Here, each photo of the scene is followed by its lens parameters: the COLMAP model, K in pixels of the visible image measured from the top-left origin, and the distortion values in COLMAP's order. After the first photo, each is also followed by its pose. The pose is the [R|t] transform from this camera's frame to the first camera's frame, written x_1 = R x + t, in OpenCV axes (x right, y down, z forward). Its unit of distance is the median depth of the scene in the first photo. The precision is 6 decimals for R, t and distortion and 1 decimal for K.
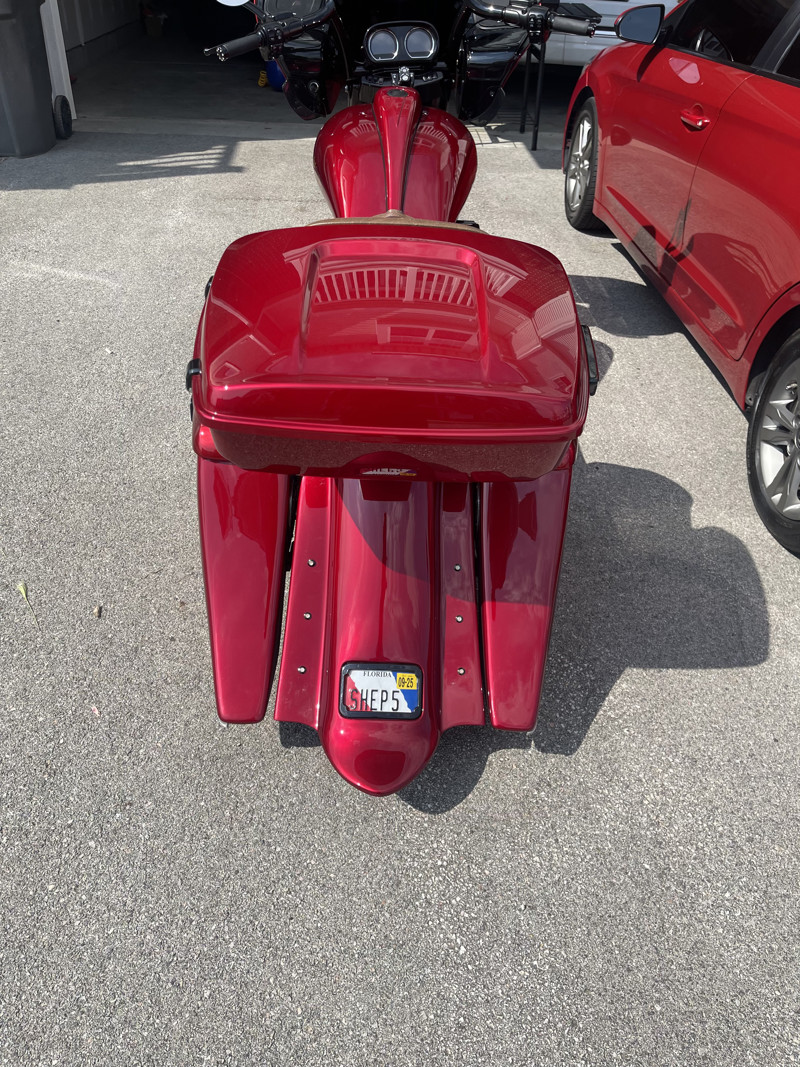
lens RADIAL K [[764.7, 0, 400.0], [0, 764.7, 533.5], [0, 0, 1]] dist [-0.004122, -0.008383]
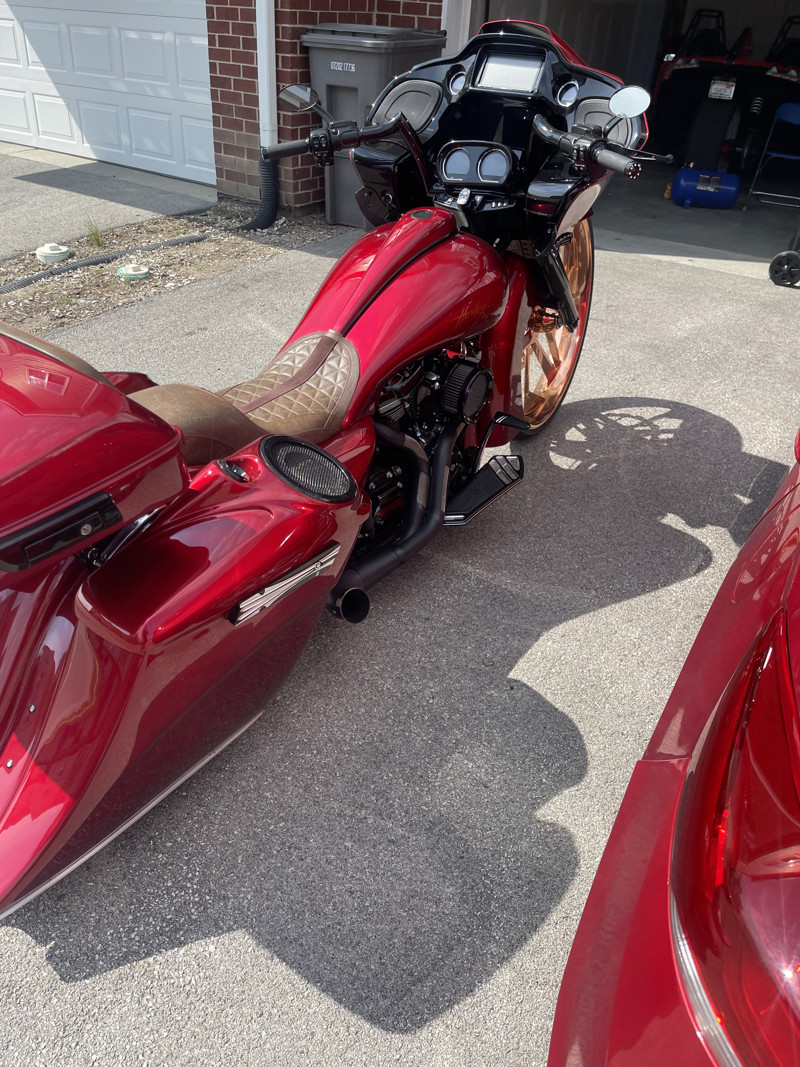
lens RADIAL K [[764.7, 0, 400.0], [0, 764.7, 533.5], [0, 0, 1]] dist [-0.004122, -0.008383]
pose [[0.824132, 0.329693, -0.460553, 0.627698], [-0.374872, 0.927049, -0.007170, -0.244543], [0.424592, 0.178557, 0.887603, 0.288801]]
